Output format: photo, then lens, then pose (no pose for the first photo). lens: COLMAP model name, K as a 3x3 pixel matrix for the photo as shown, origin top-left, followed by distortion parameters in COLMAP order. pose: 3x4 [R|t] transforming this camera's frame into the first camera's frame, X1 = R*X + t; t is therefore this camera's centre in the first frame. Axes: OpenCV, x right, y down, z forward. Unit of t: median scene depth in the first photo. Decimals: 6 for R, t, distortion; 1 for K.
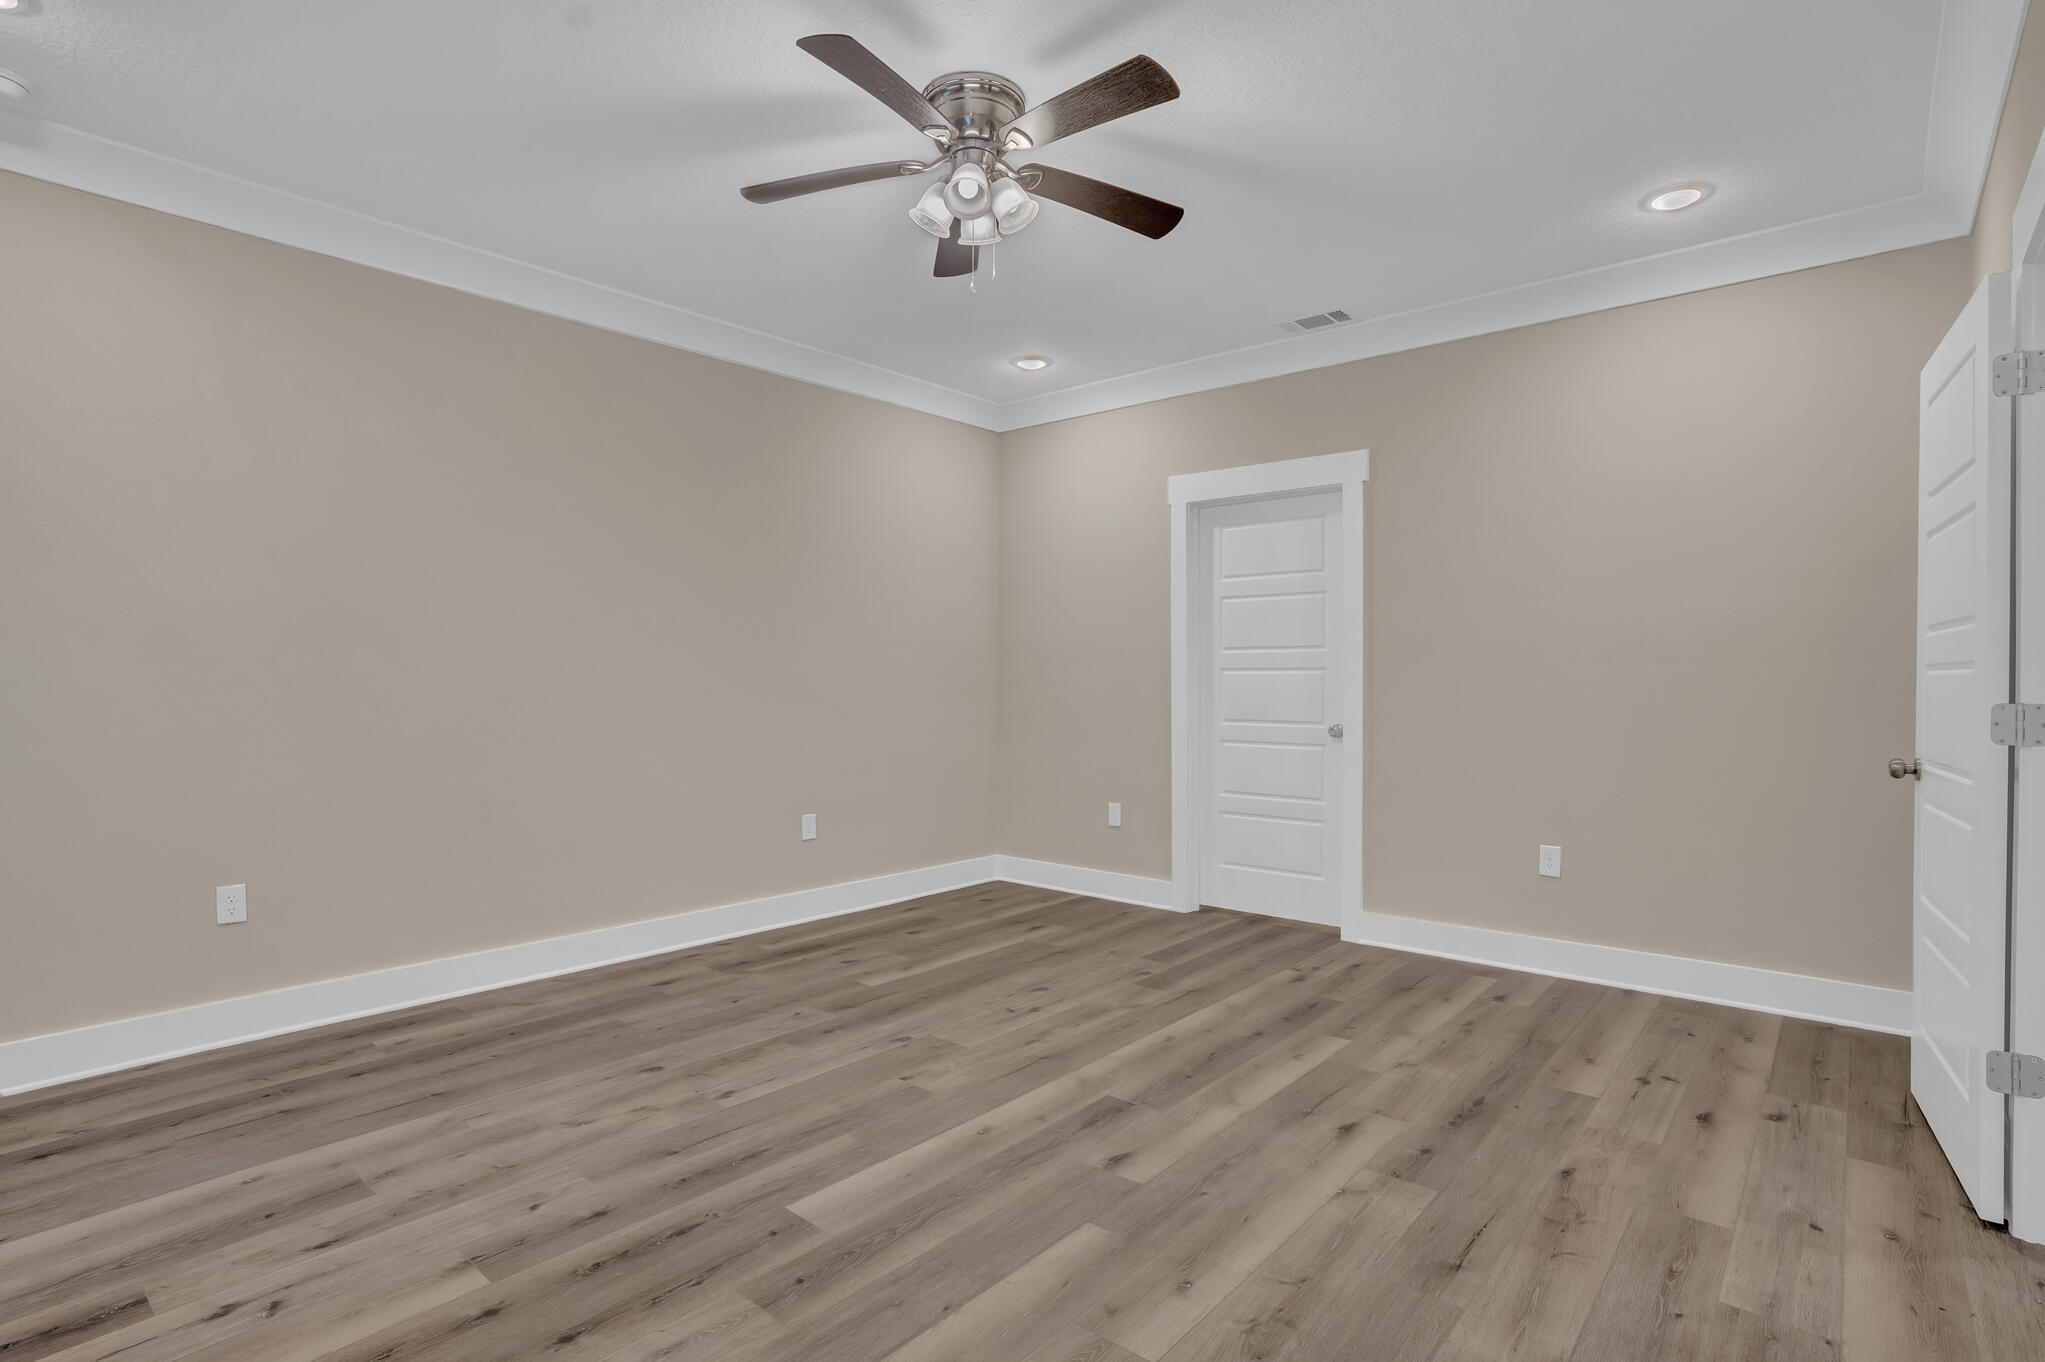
lens RADIAL K [[1018.8, 0, 1022.5], [0, 1018.8, 681.0], [0, 0, 1]] dist [-0.085105, 0.038451]
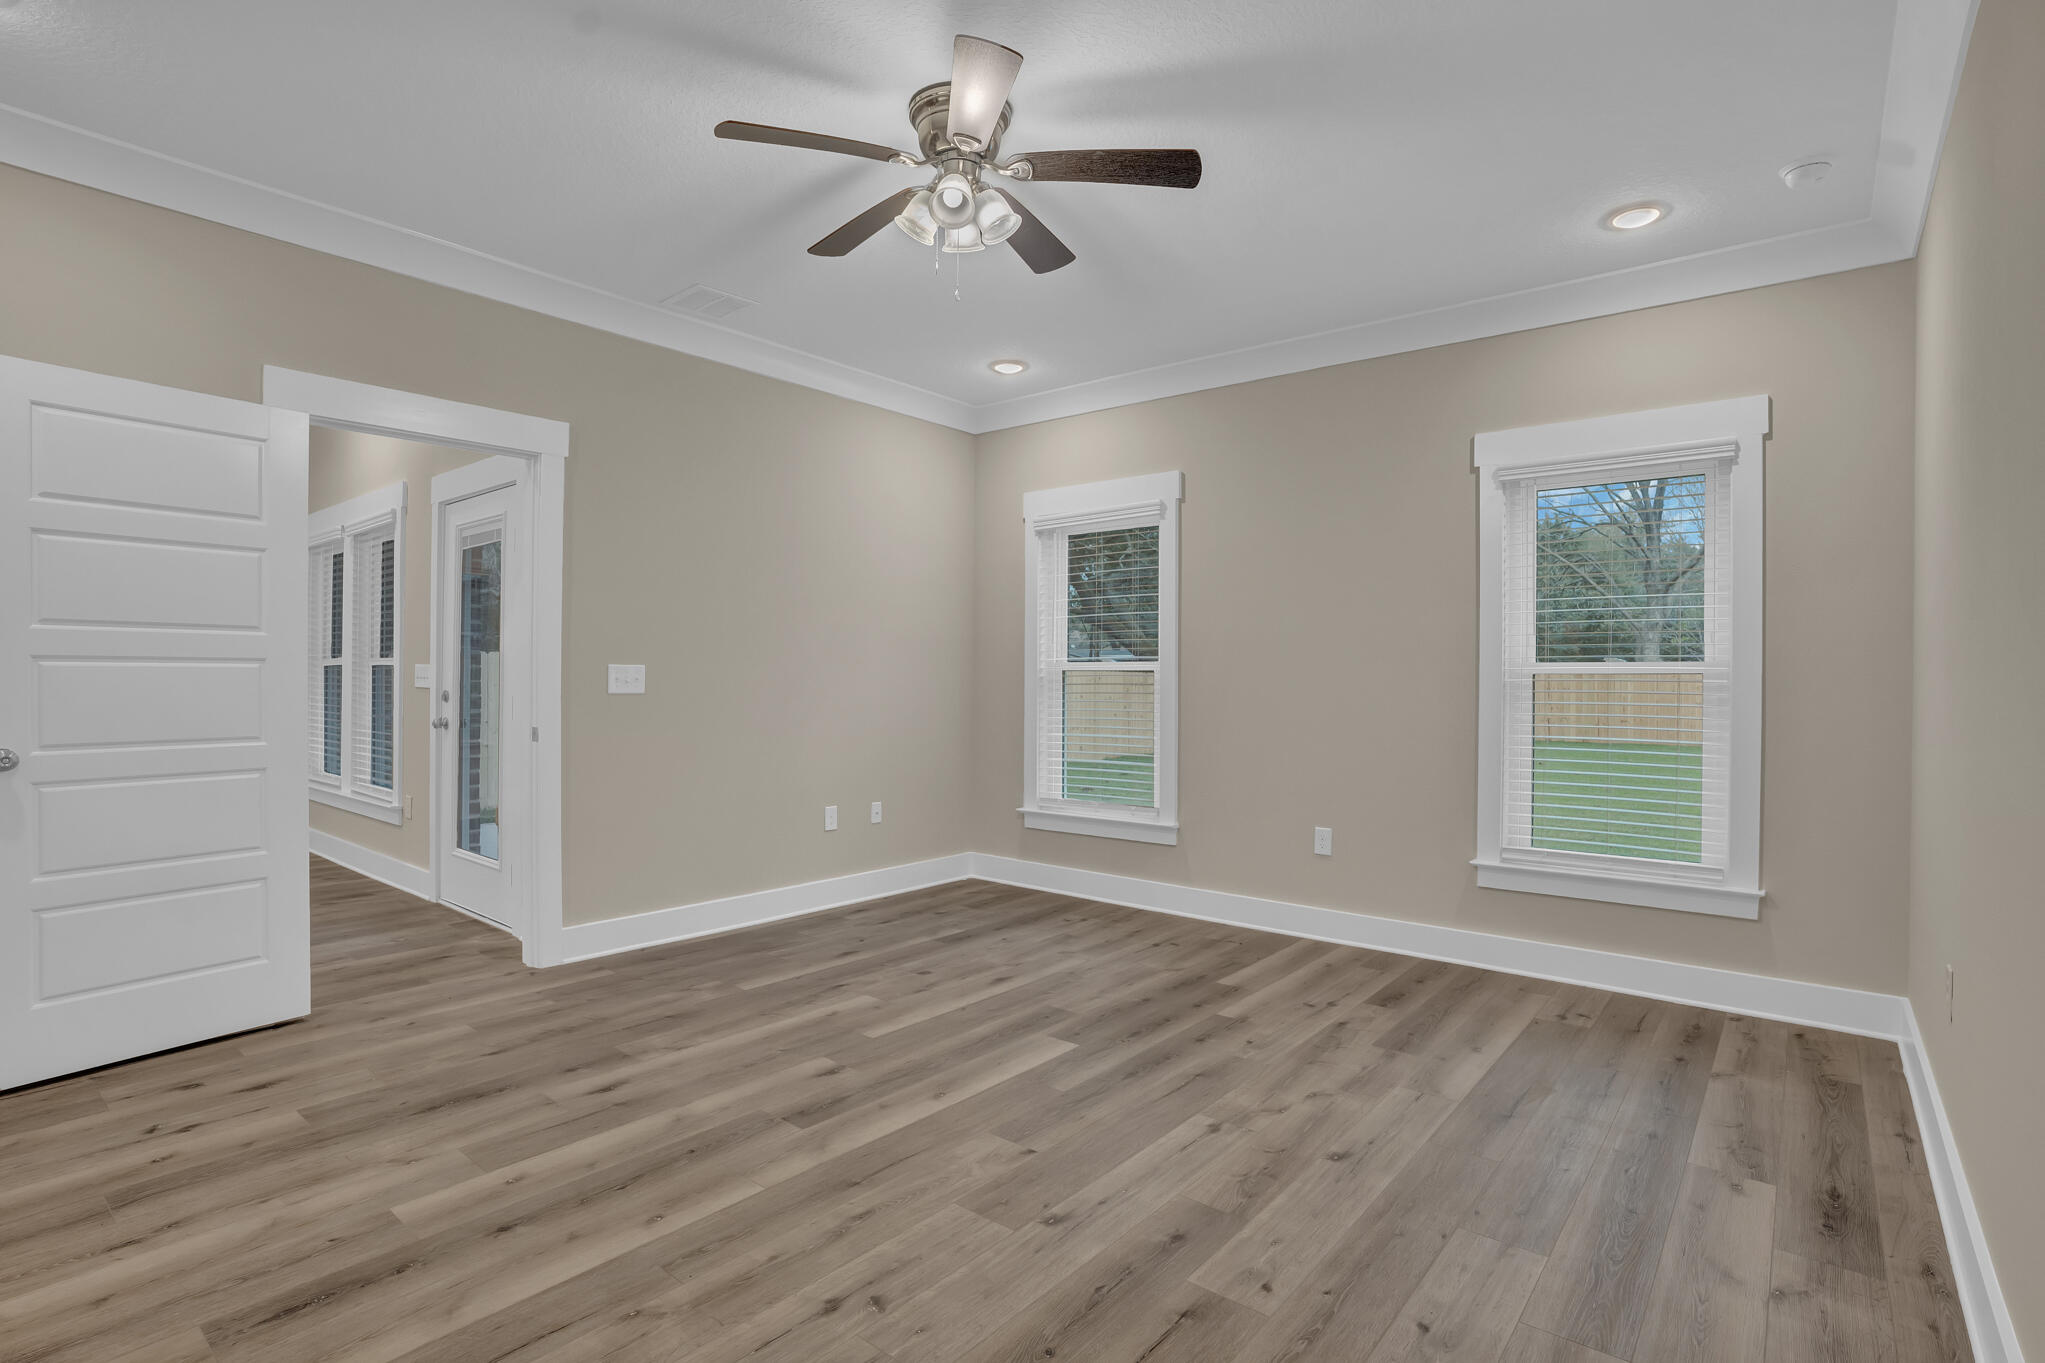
lens RADIAL K [[997.9, 0, 1017.0], [0, 997.9, 679.1], [0, 0, 1]] dist [-0.086543, 0.041475]
pose [[-0.999766, -0.011364, -0.018392, -0.090504], [-0.011459, 0.999921, 0.005093, -0.007247], [0.018333, 0.005303, -0.999818, 1.904761]]
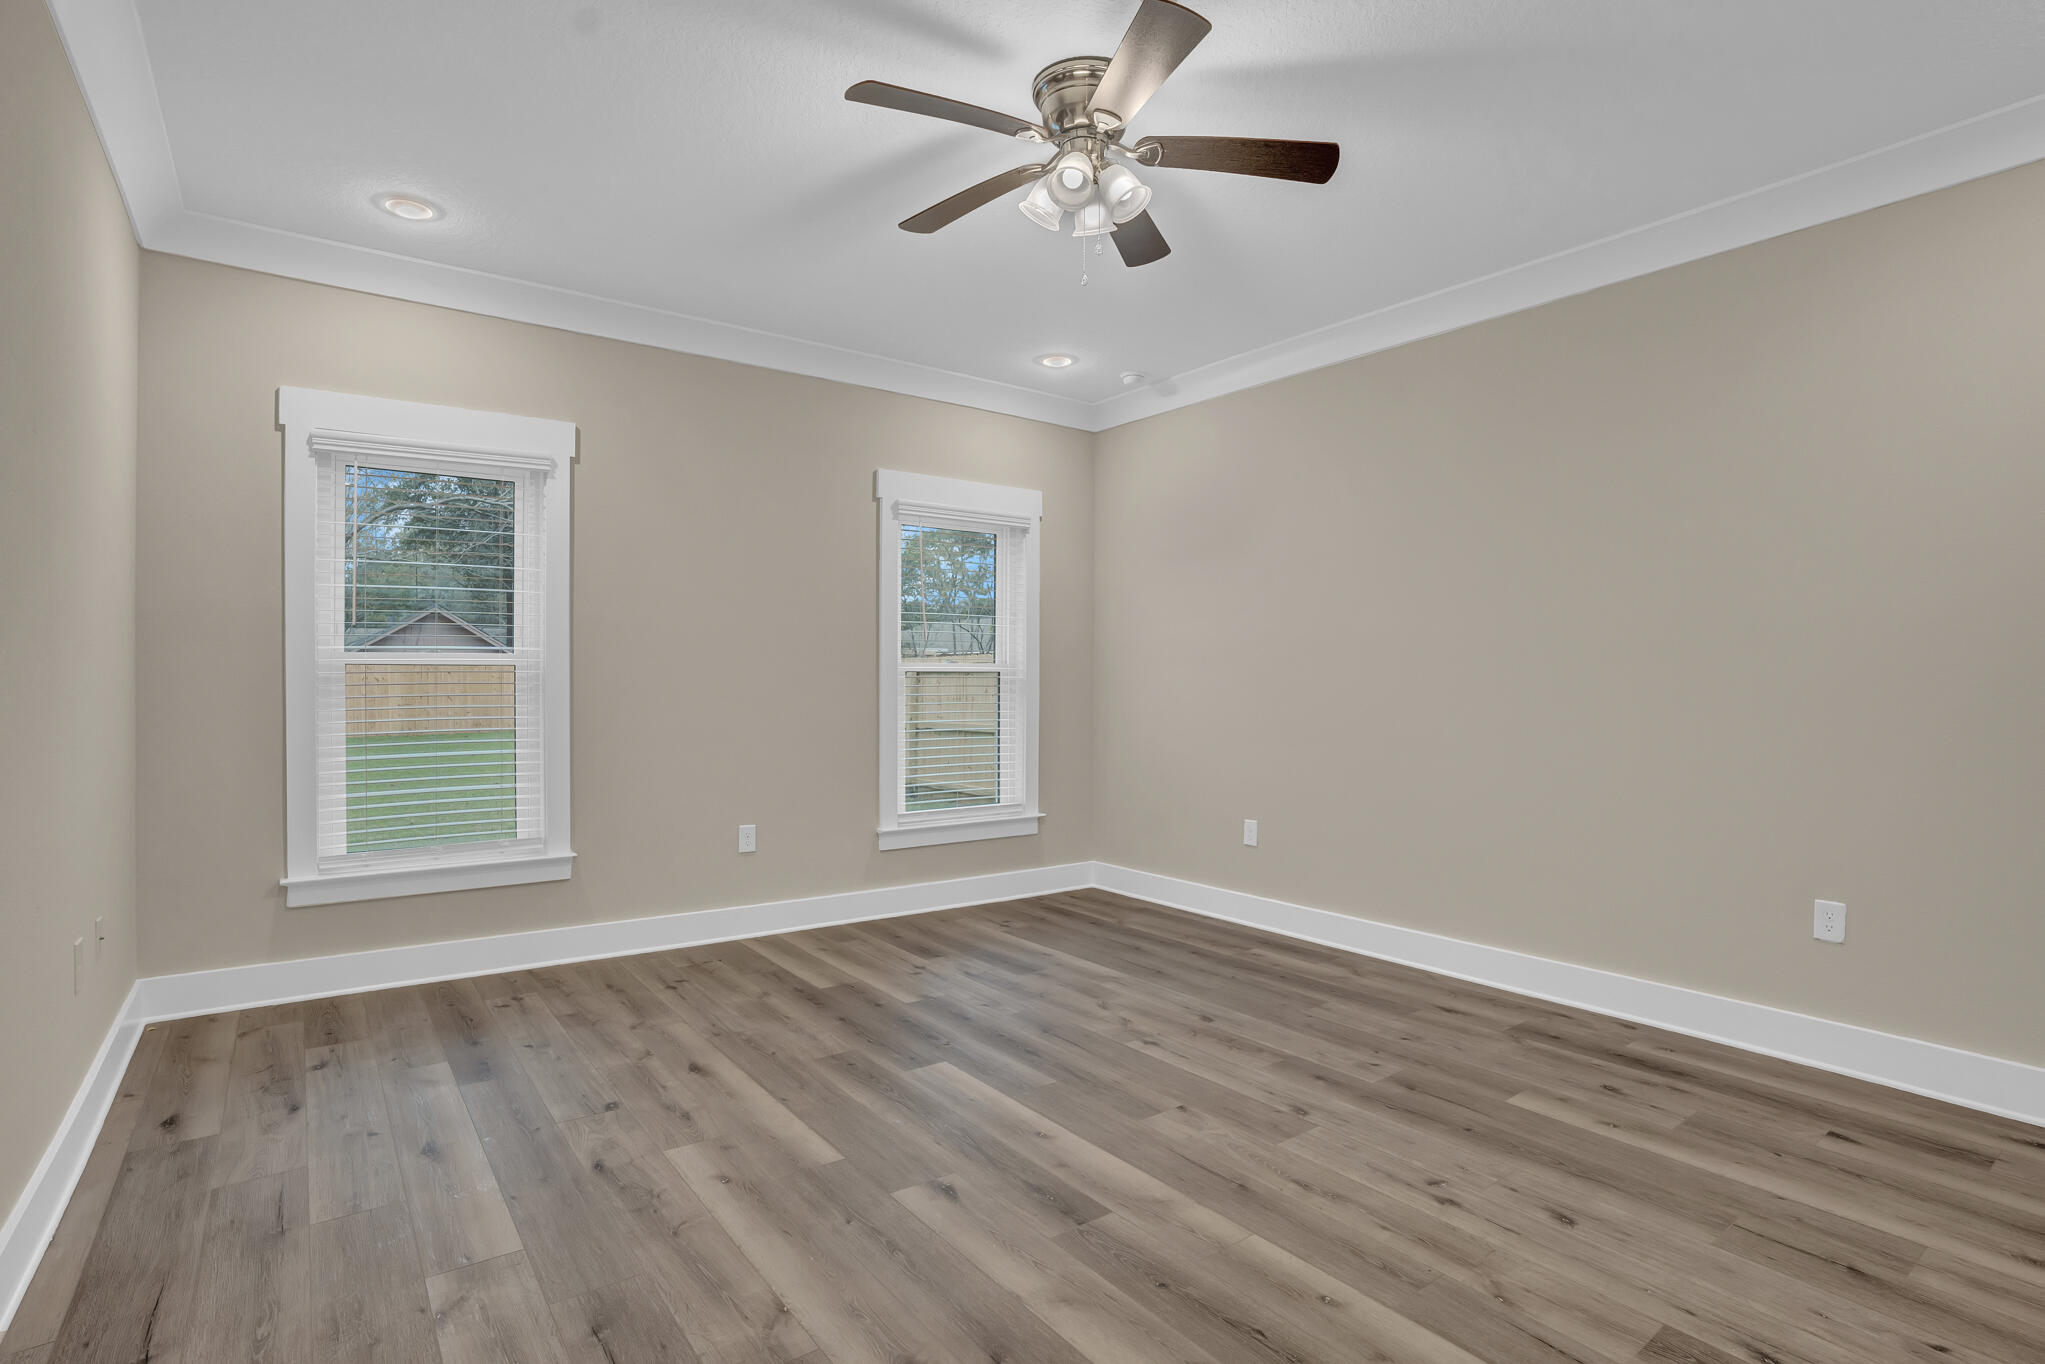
lens RADIAL K [[997.9, 0, 1017.0], [0, 997.9, 679.6], [0, 0, 1]] dist [-0.086543, 0.041475]
pose [[-0.220989, -0.003450, -0.975270, 0.851978], [-0.011520, 0.999933, -0.000927, -0.003850], [0.975208, 0.011031, -0.221014, 1.094994]]
